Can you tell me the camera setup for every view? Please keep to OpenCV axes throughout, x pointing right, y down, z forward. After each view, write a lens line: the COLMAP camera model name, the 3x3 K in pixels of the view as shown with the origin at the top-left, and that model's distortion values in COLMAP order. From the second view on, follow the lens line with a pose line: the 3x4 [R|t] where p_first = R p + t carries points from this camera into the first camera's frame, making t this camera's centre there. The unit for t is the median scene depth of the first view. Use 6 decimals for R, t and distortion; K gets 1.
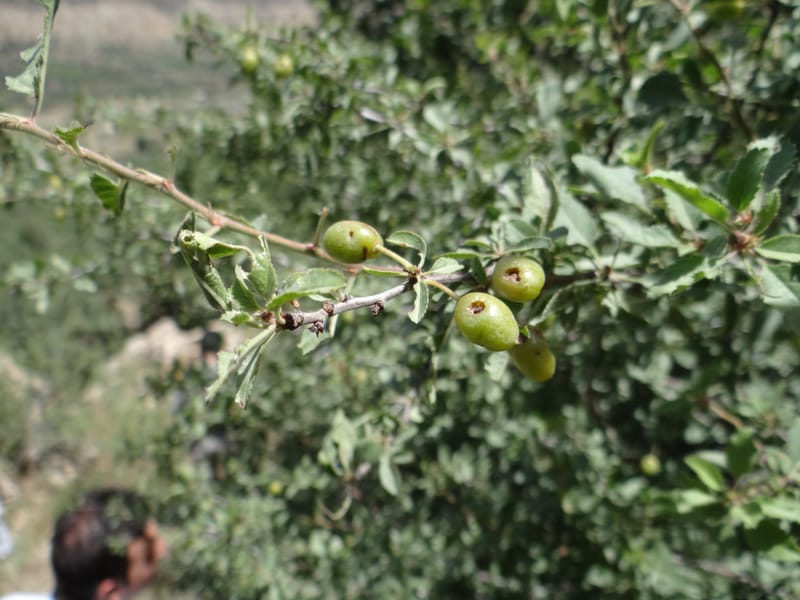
lens RADIAL K [[623.6, 0, 400.4], [0, 623.6, 300.5], [0, 0, 1]] dist [-0.009724, -0.001328]
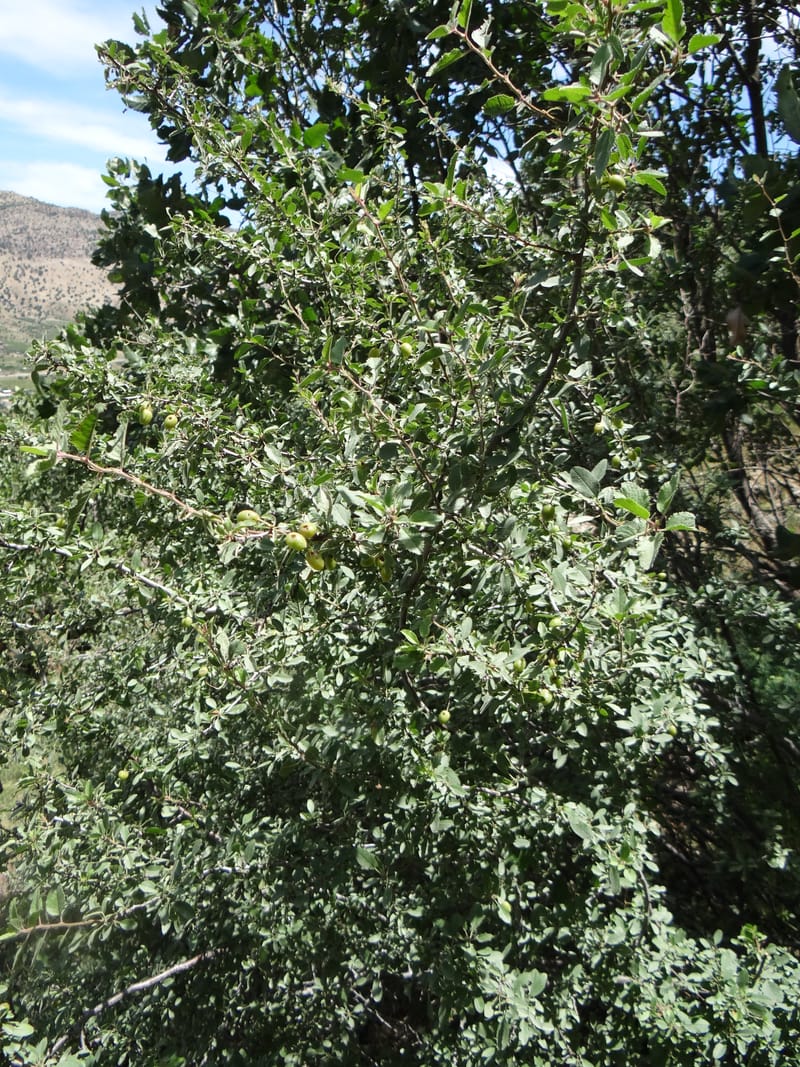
lens RADIAL K [[831.8, 0, 401.5], [0, 831.8, 531.3], [0, 0, 1]] dist [-0.009724, -0.001328]
pose [[0.975586, -0.003755, 0.219585, -0.086836], [0.034864, 0.989822, -0.137971, 0.190381], [-0.216832, 0.142258, 0.965788, -1.038515]]
